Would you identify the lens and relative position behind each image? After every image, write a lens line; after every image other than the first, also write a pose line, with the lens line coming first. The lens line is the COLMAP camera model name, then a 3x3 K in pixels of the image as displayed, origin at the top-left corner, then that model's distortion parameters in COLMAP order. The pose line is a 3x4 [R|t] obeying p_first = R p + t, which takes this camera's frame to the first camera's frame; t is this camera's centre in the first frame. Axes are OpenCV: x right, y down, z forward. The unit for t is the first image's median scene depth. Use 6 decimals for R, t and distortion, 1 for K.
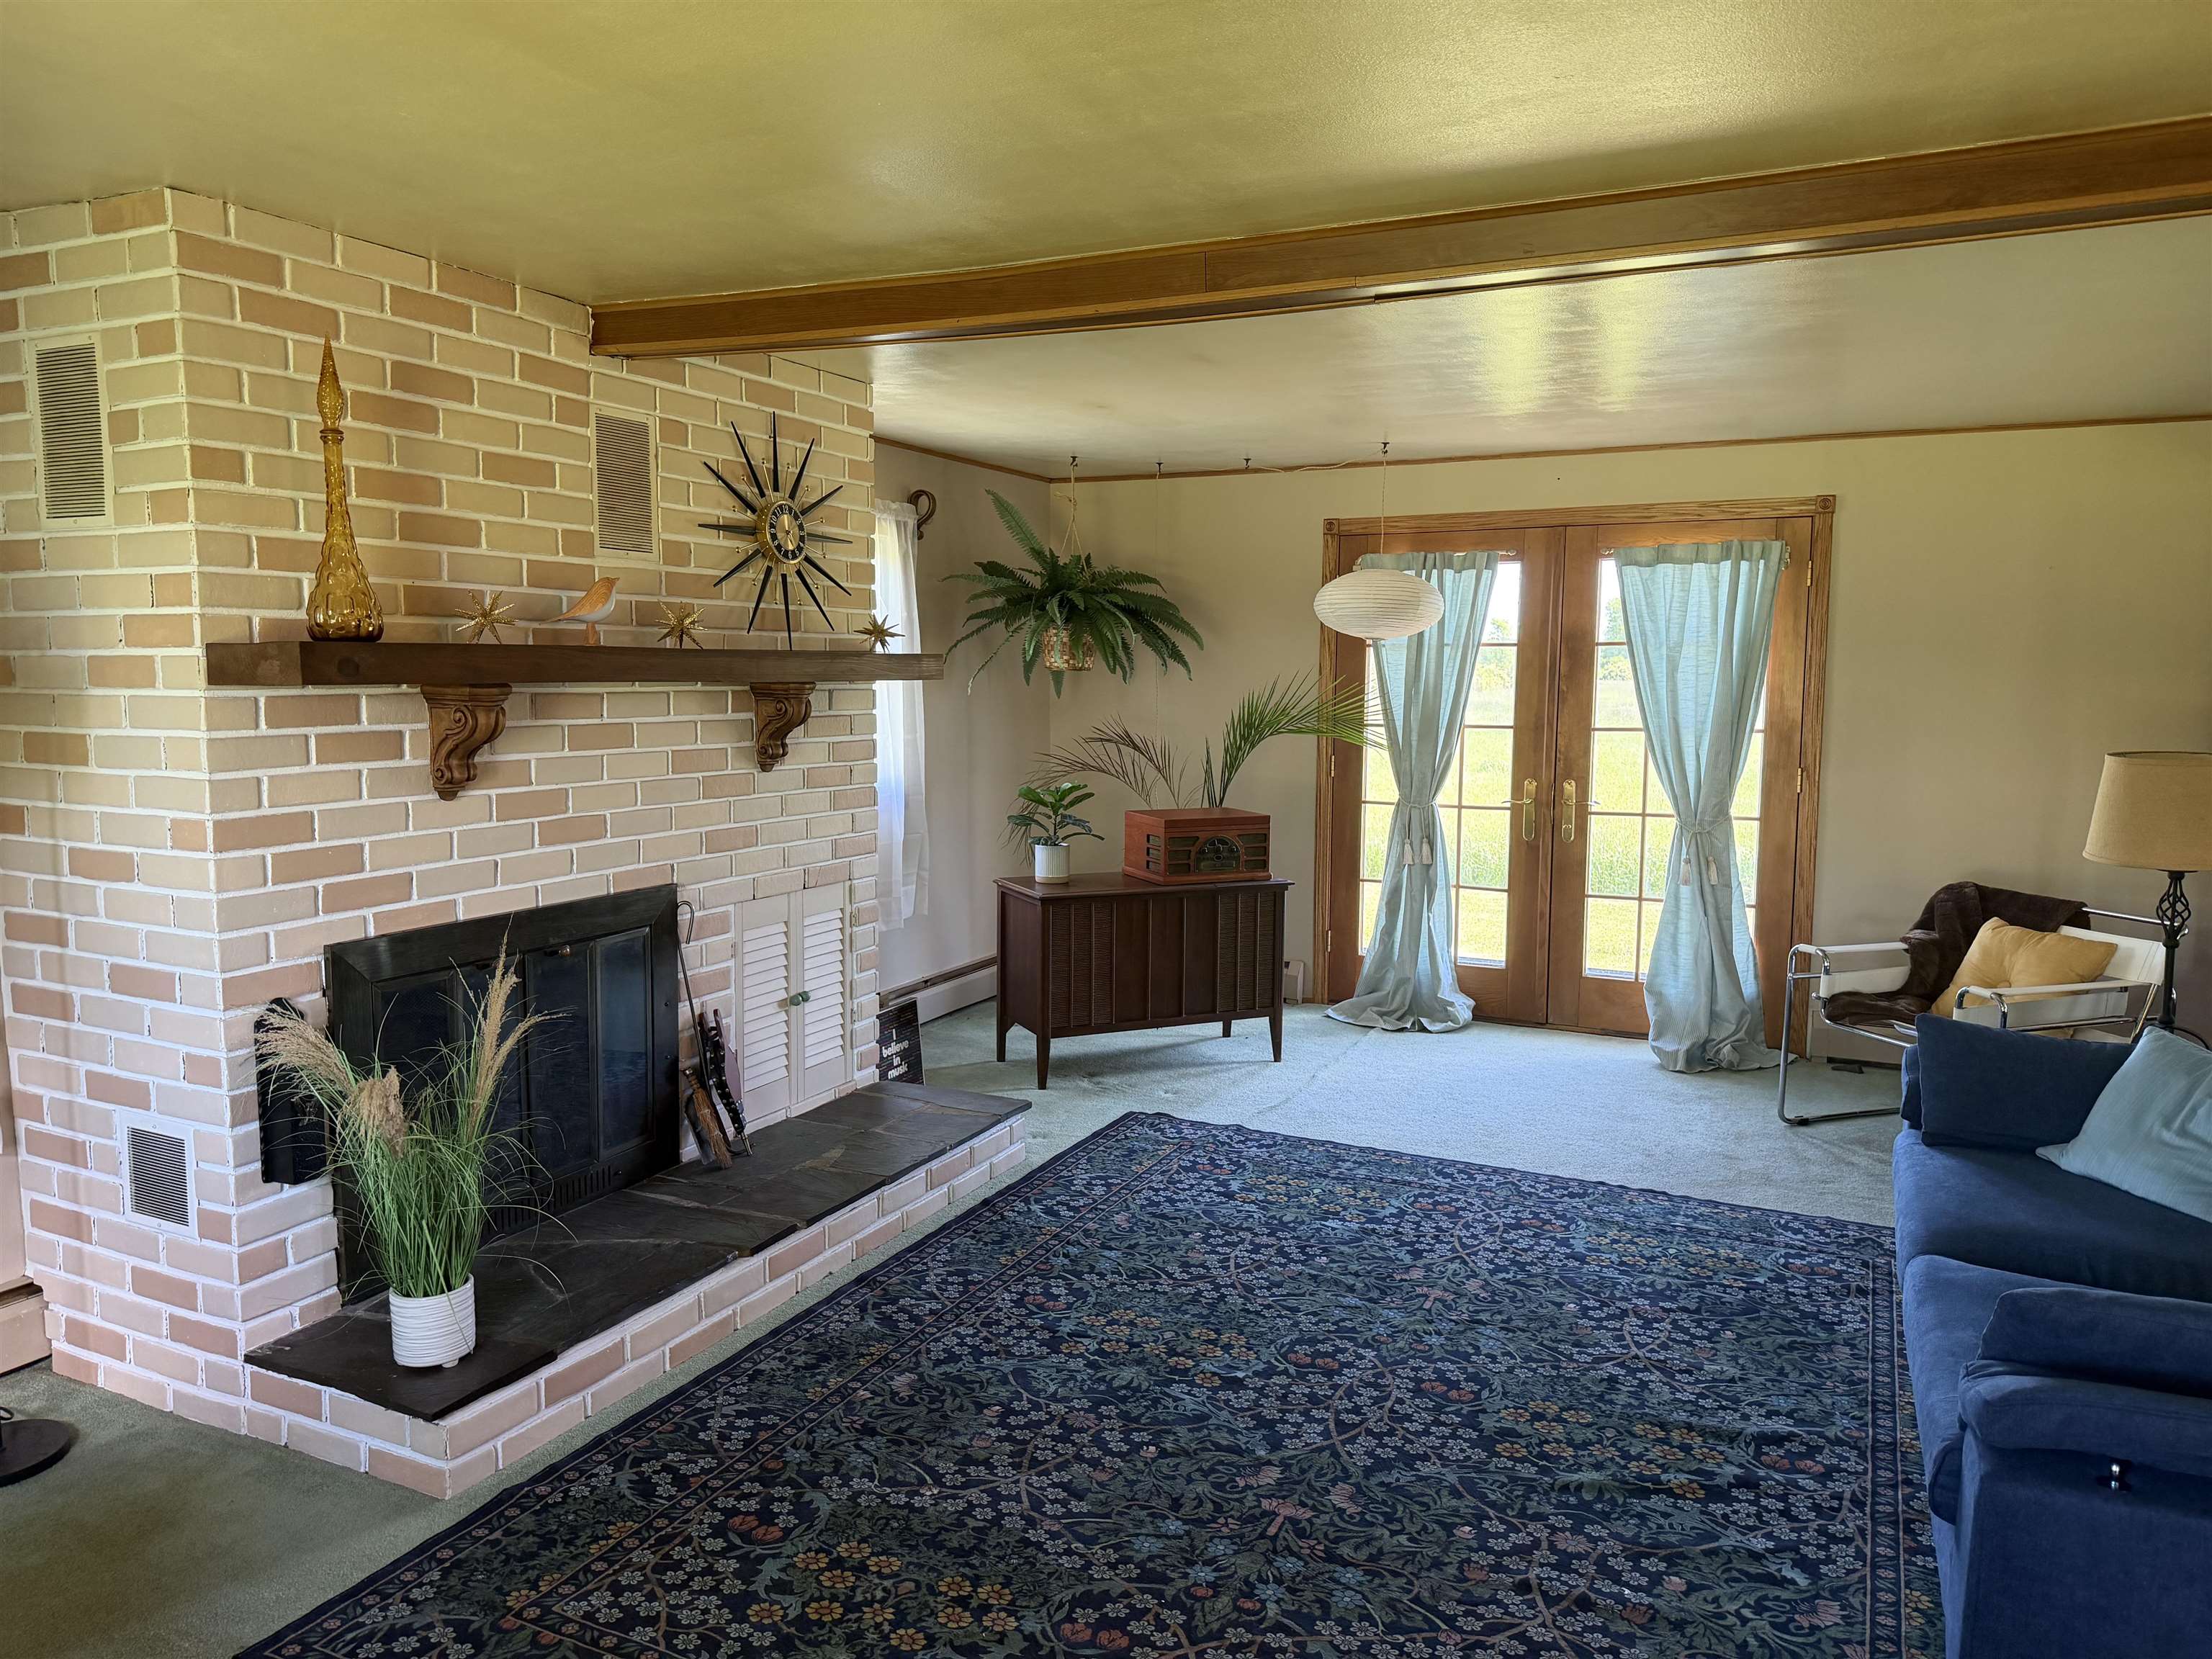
lens RADIAL K [[1488.8, 0, 1104.4], [0, 1488.8, 818.3], [0, 0, 1]] dist [0.001556, -0.065798]
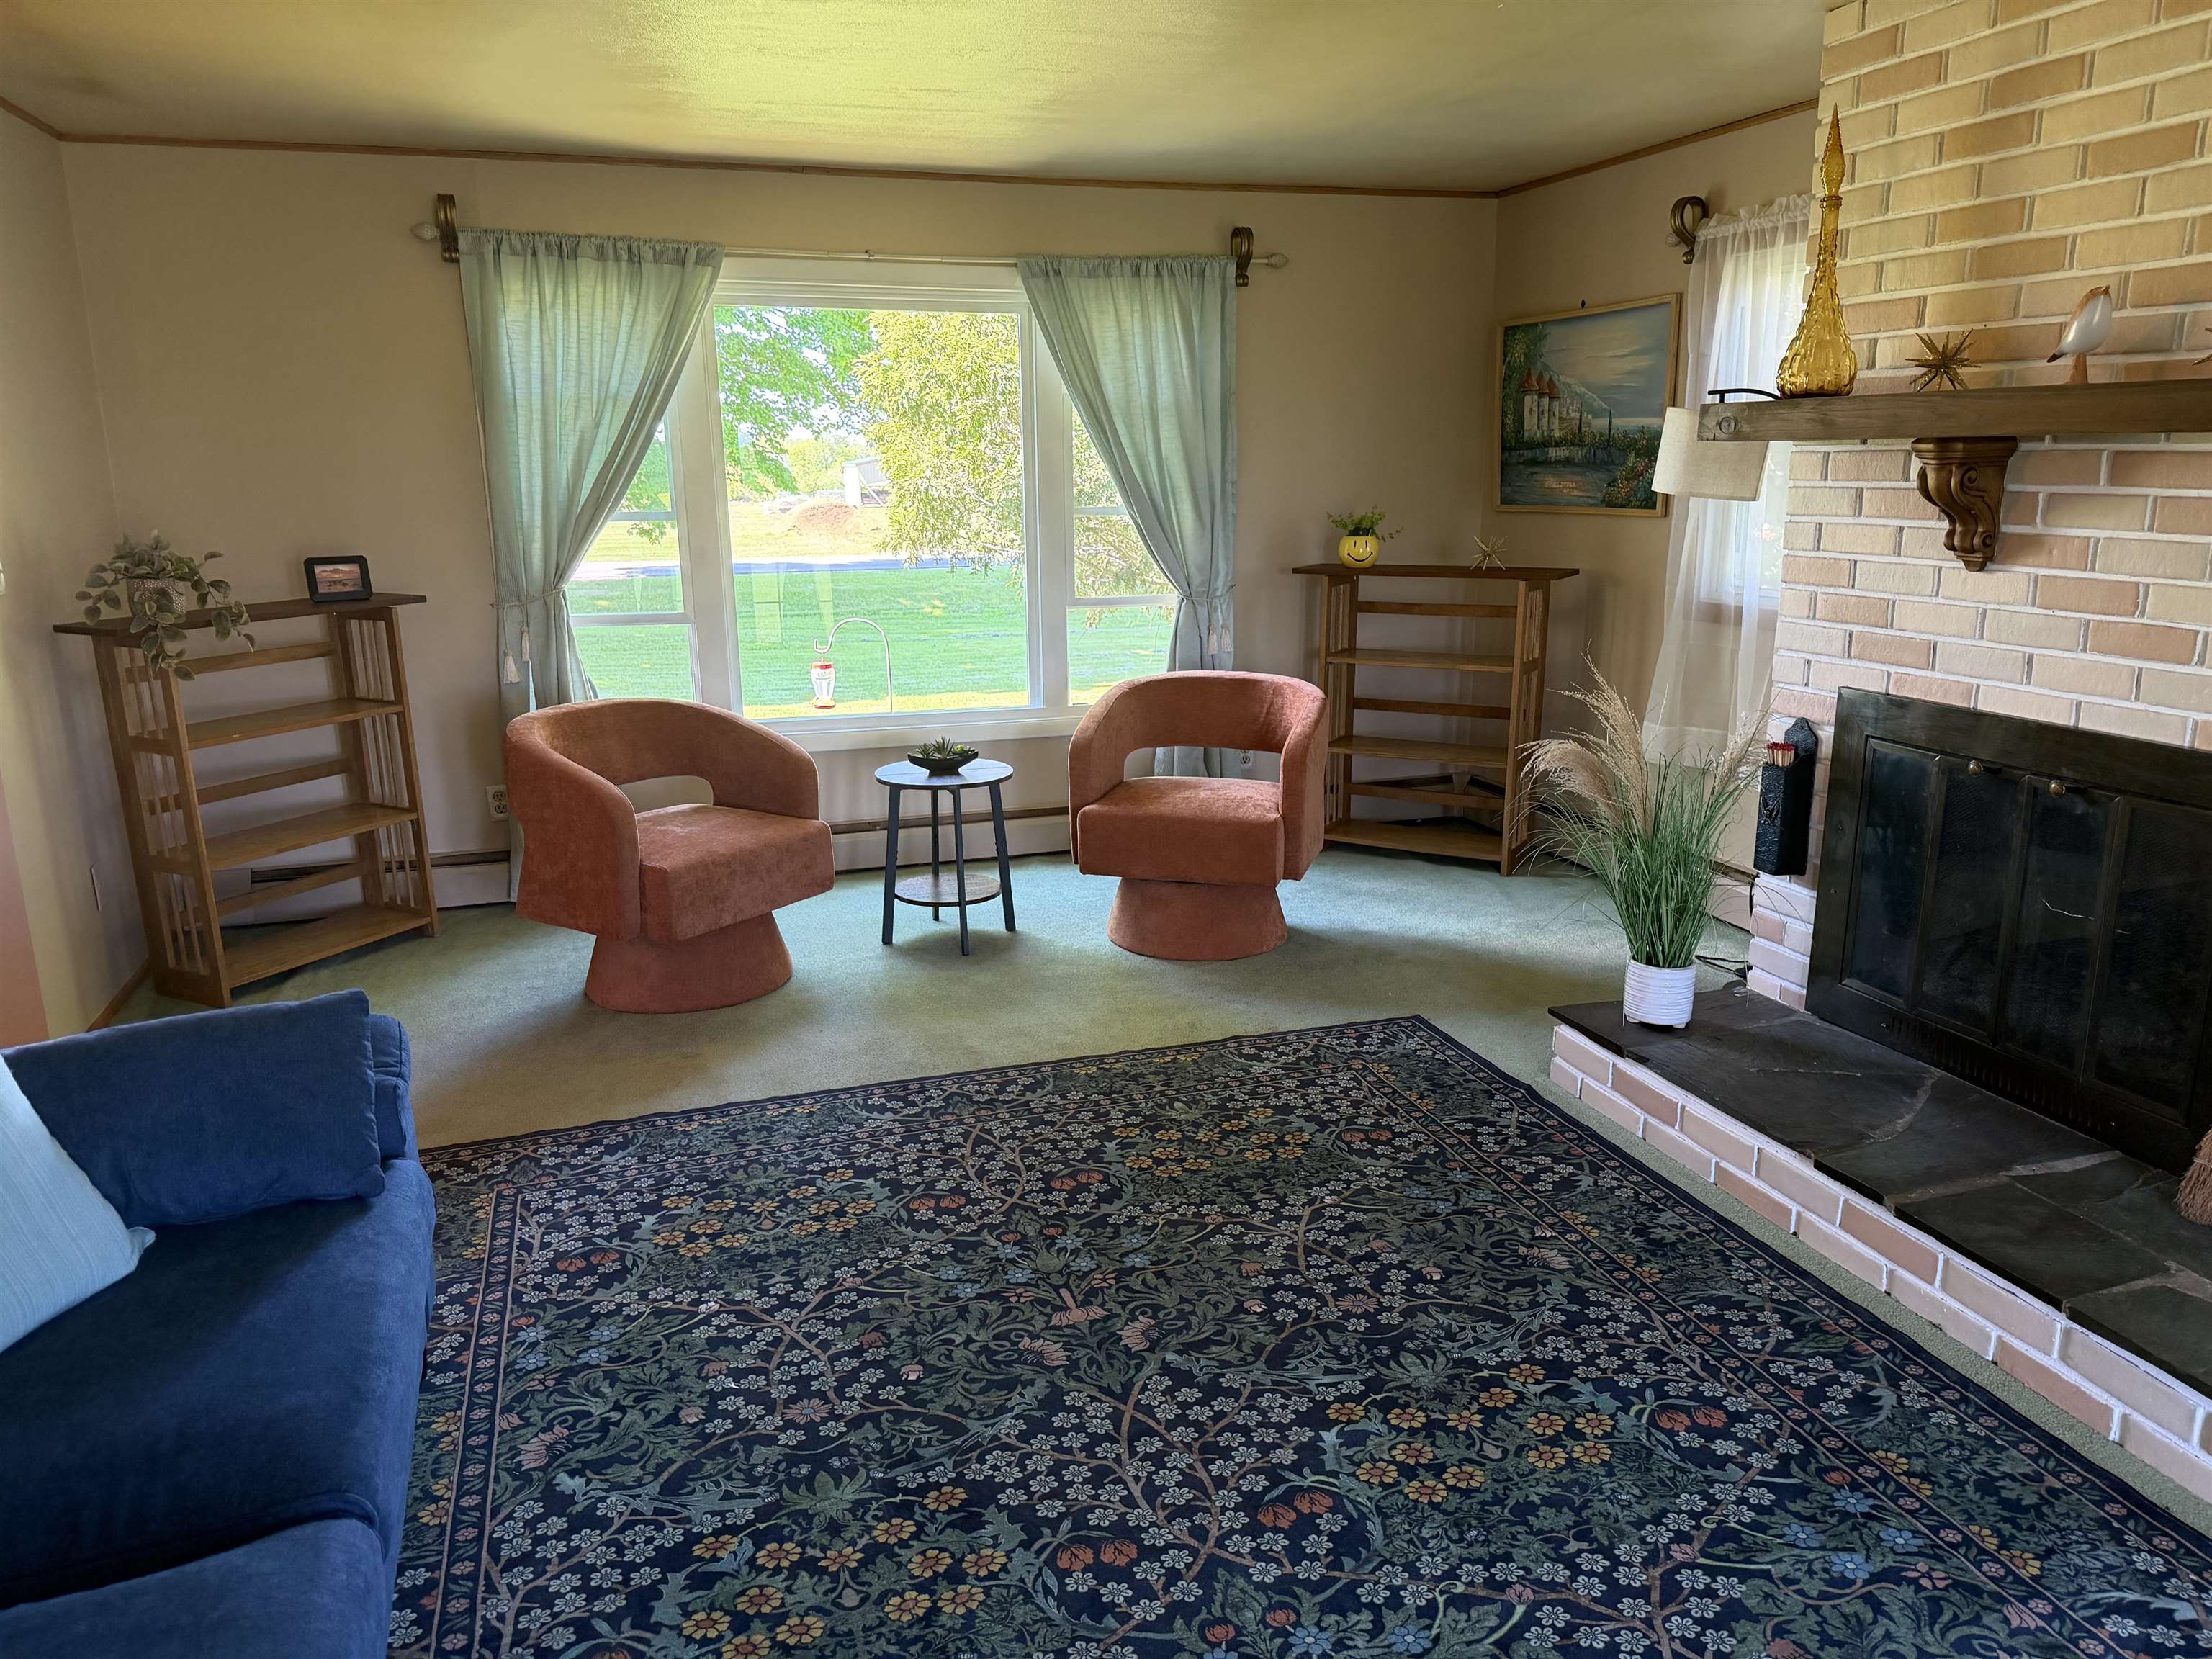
lens RADIAL K [[1553.2, 0, 1106.0], [0, 1553.2, 829.5], [0, 0, 1]] dist [0.002110, -0.015307]
pose [[-0.715914, 0.166357, -0.678080, 0.718797], [-0.061515, 0.952393, 0.298602, -0.133942], [0.695473, 0.255485, -0.671598, 1.561258]]
